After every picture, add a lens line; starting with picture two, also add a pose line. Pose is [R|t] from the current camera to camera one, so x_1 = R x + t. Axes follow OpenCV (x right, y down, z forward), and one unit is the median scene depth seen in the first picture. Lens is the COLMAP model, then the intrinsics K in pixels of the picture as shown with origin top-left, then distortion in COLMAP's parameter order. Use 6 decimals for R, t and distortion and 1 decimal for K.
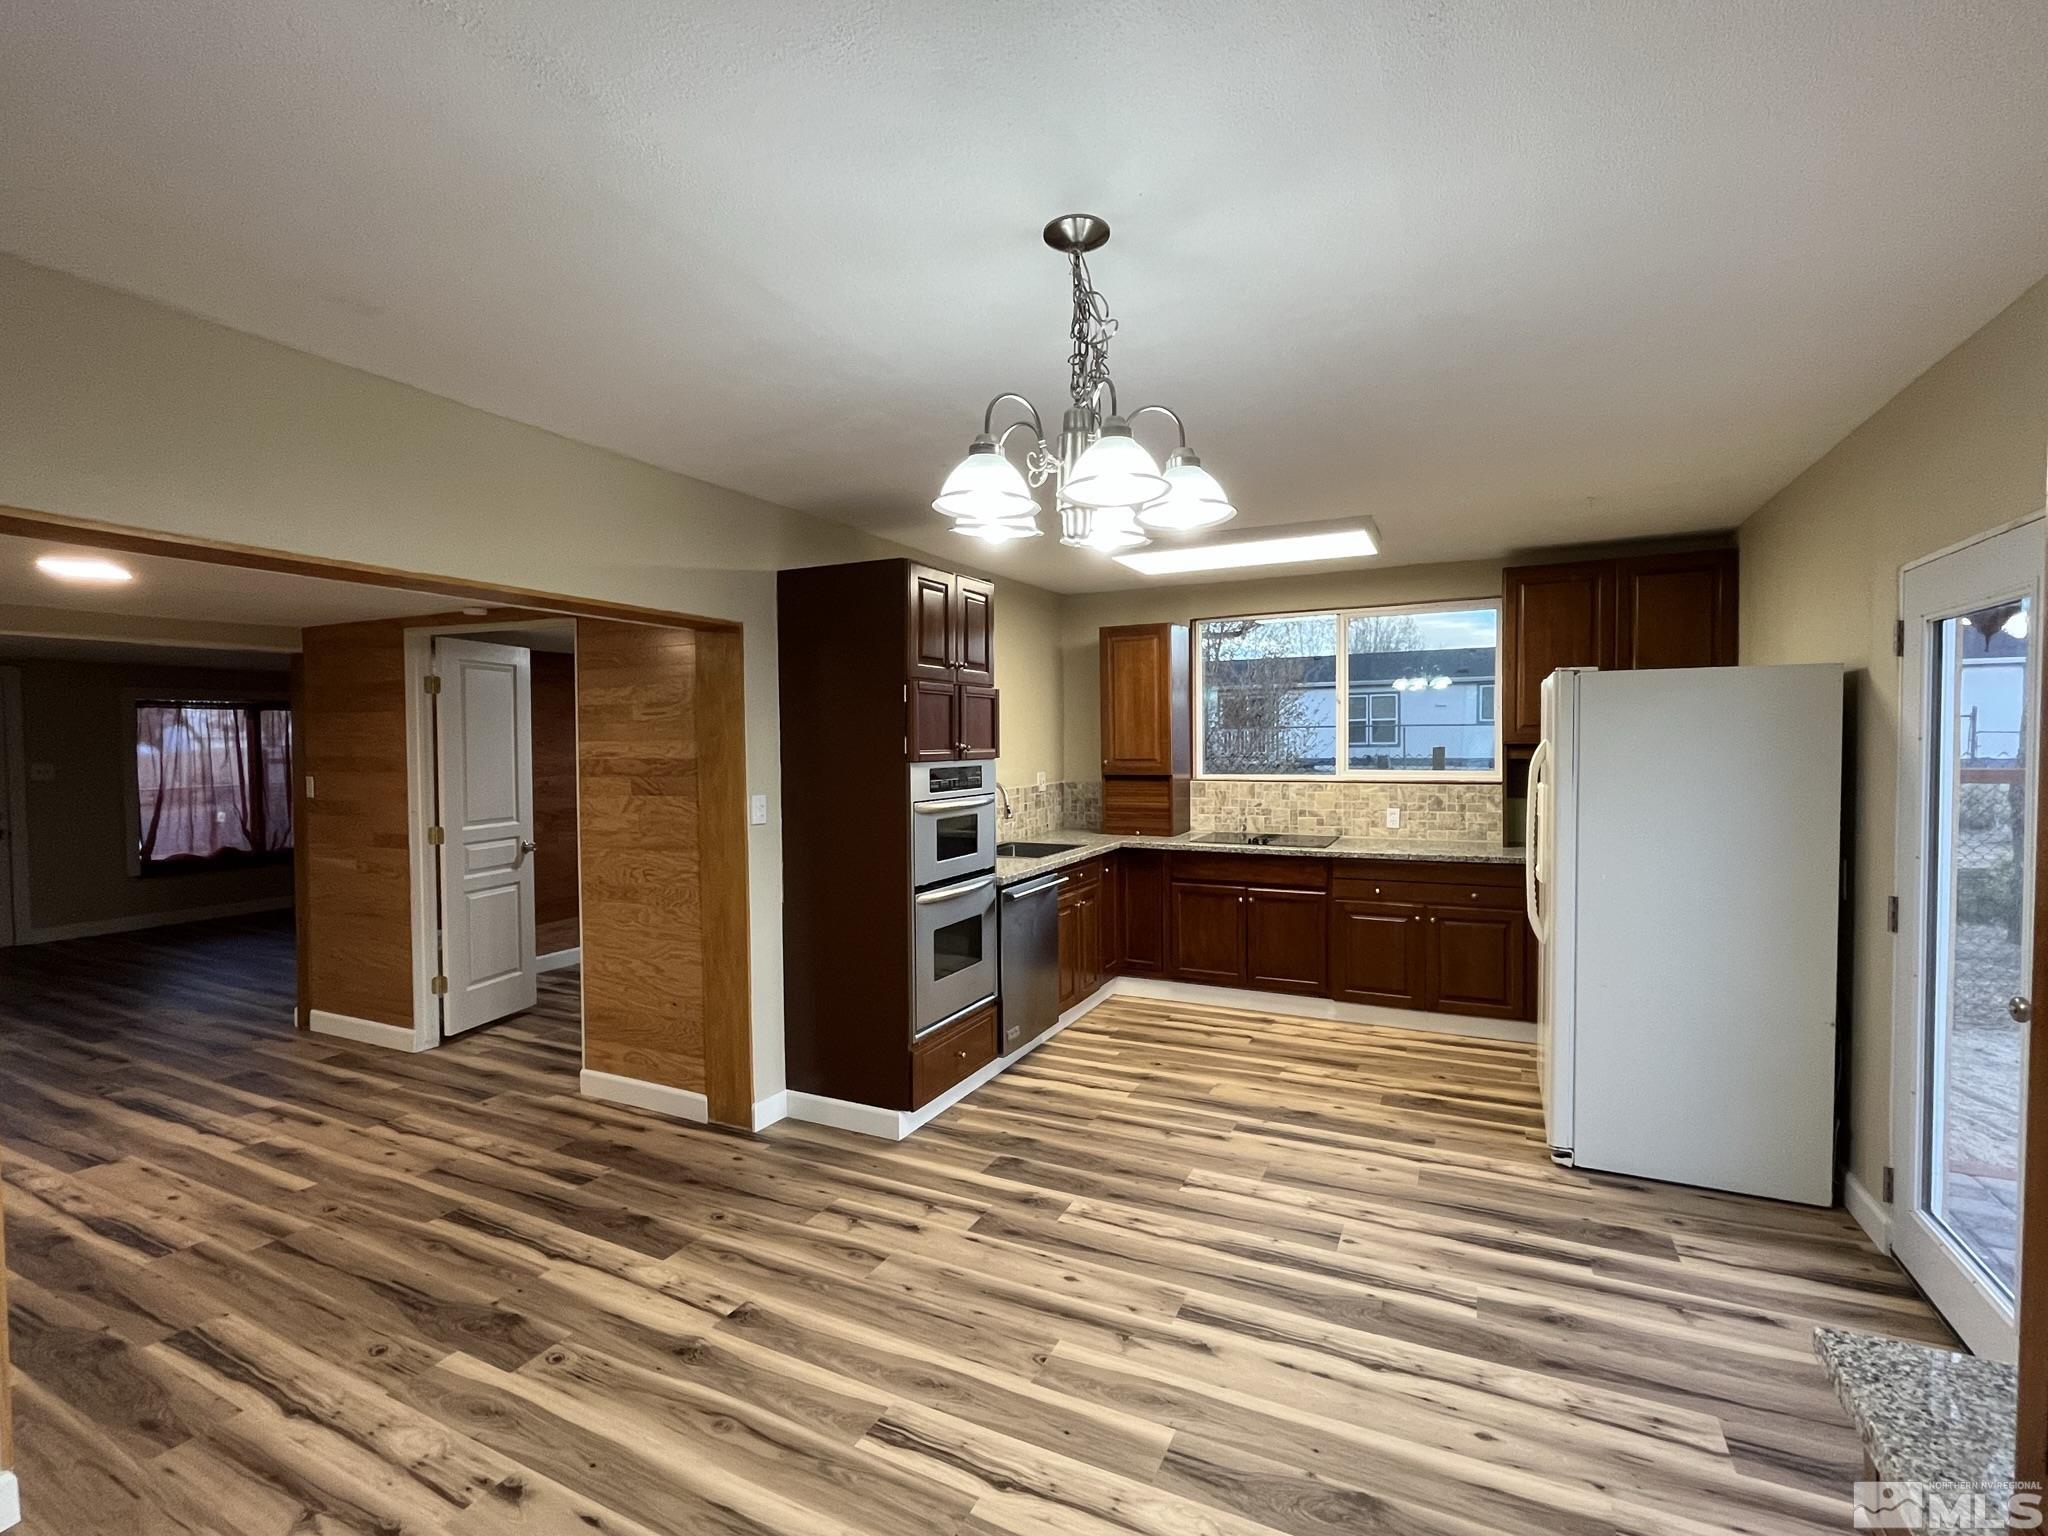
lens RADIAL K [[943.0, 0, 1021.5], [0, 943.0, 772.5], [0, 0, 1]] dist [-0.004785, 0.000797]
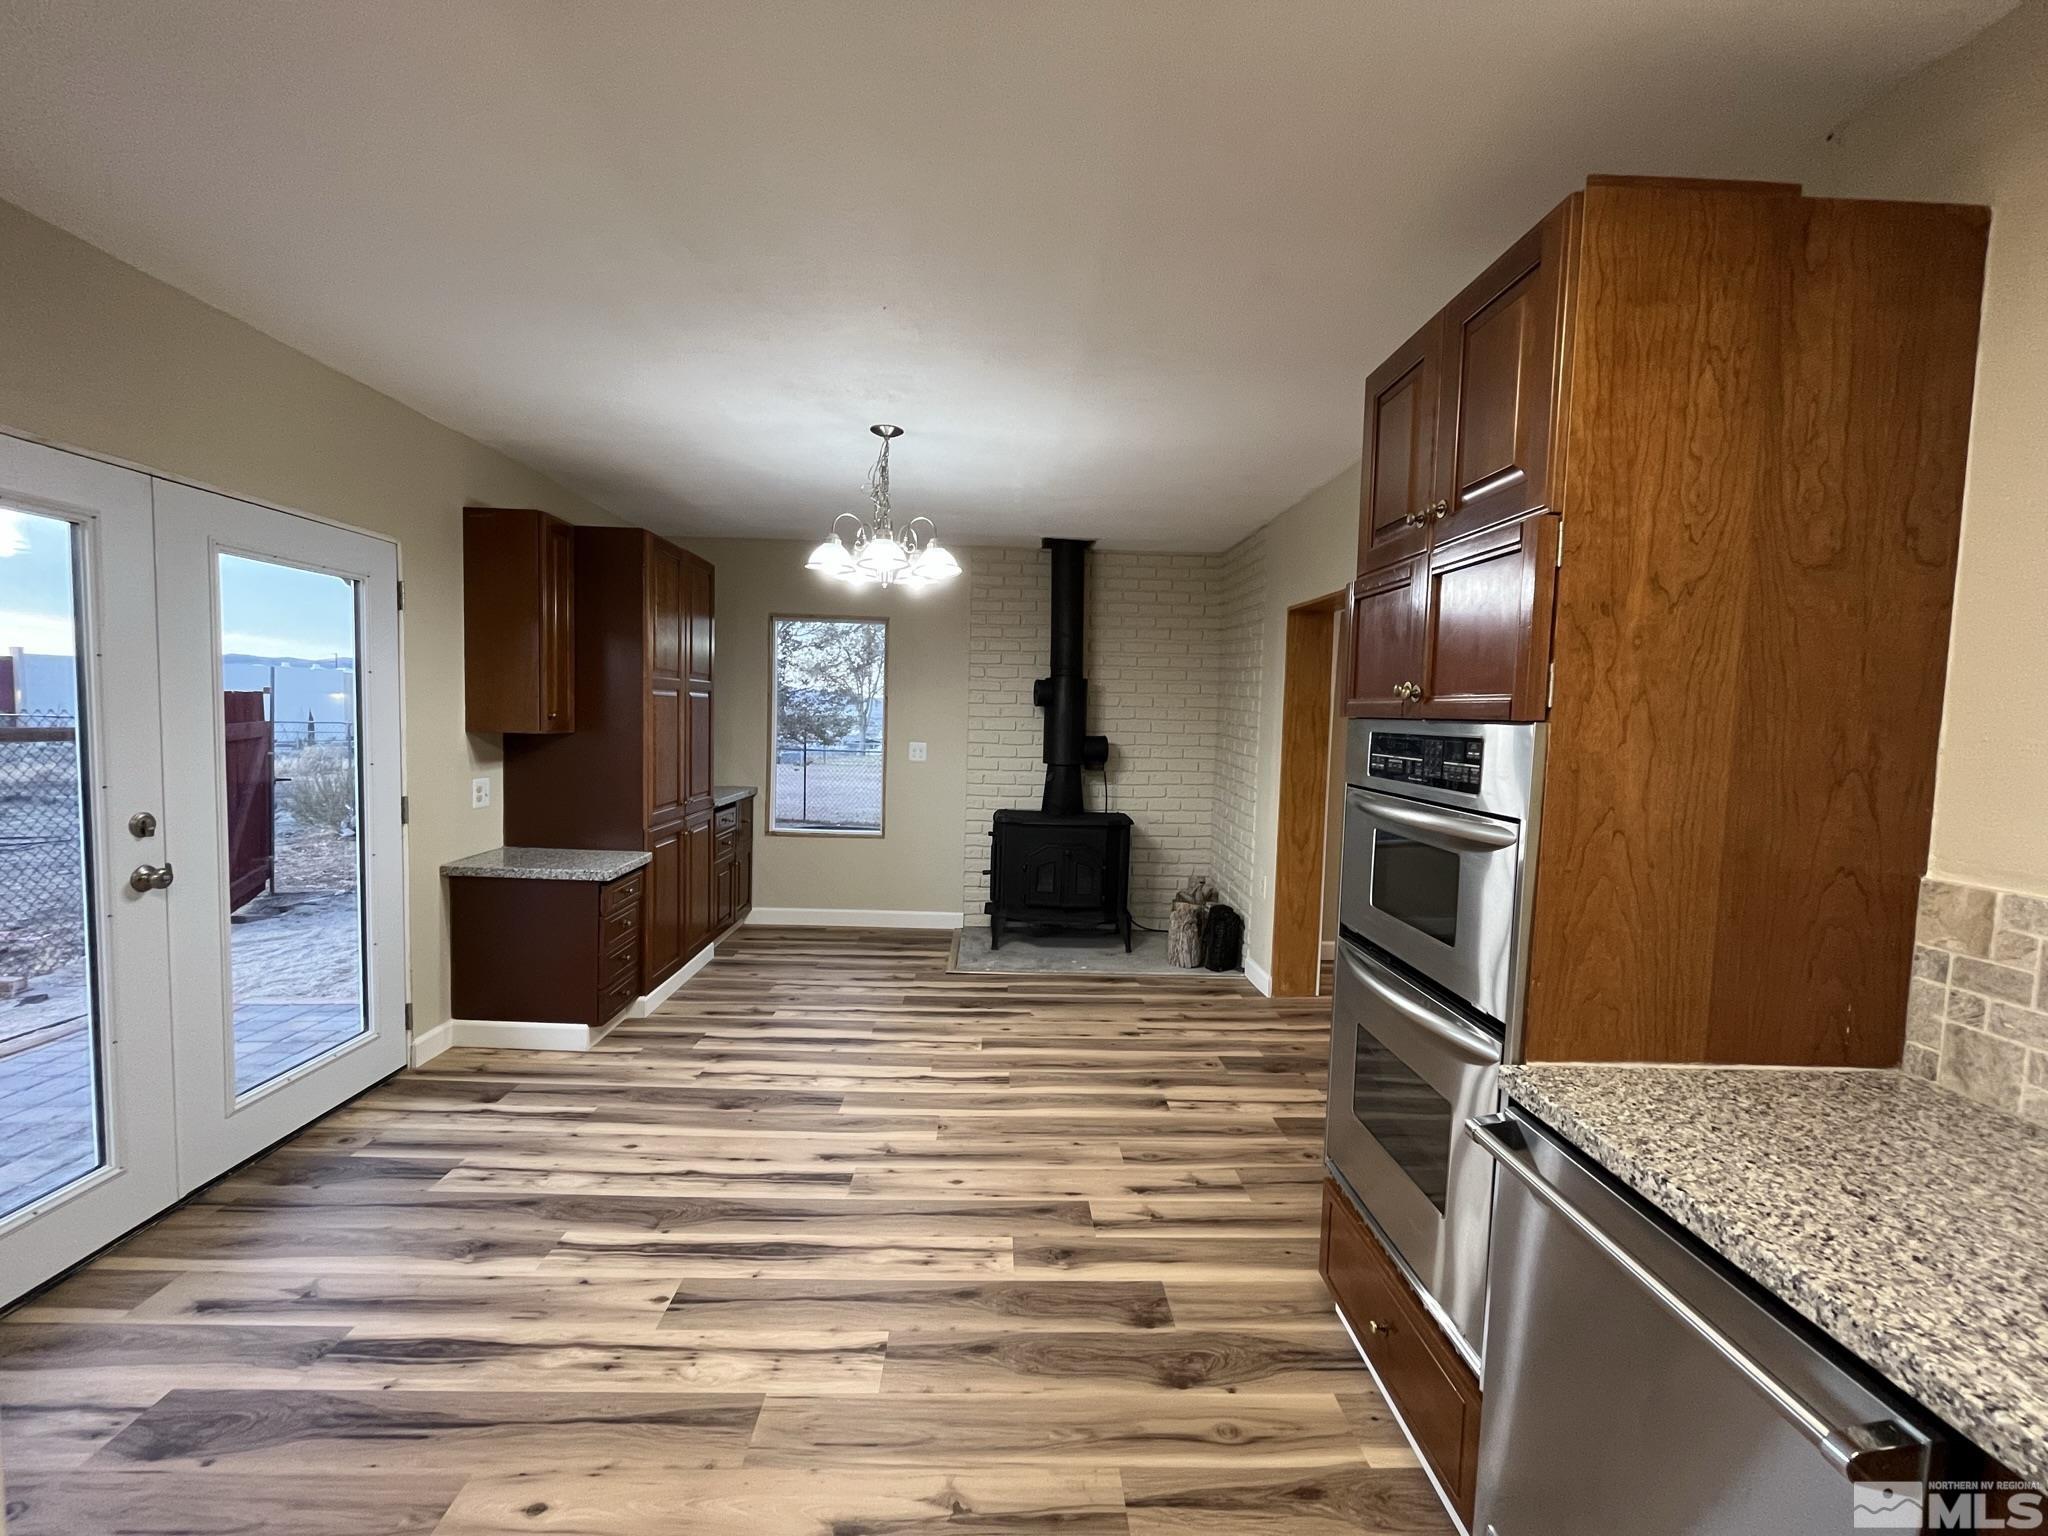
lens RADIAL K [[833.4, 0, 1024.0], [0, 833.4, 768.0], [0, 0, 1]] dist [-0.003077, -0.000302]
pose [[-0.880788, 0.014939, -0.473276, 0.313054], [-0.038332, 0.993972, 0.102714, -0.025216], [0.471957, 0.108611, -0.874906, 1.328813]]
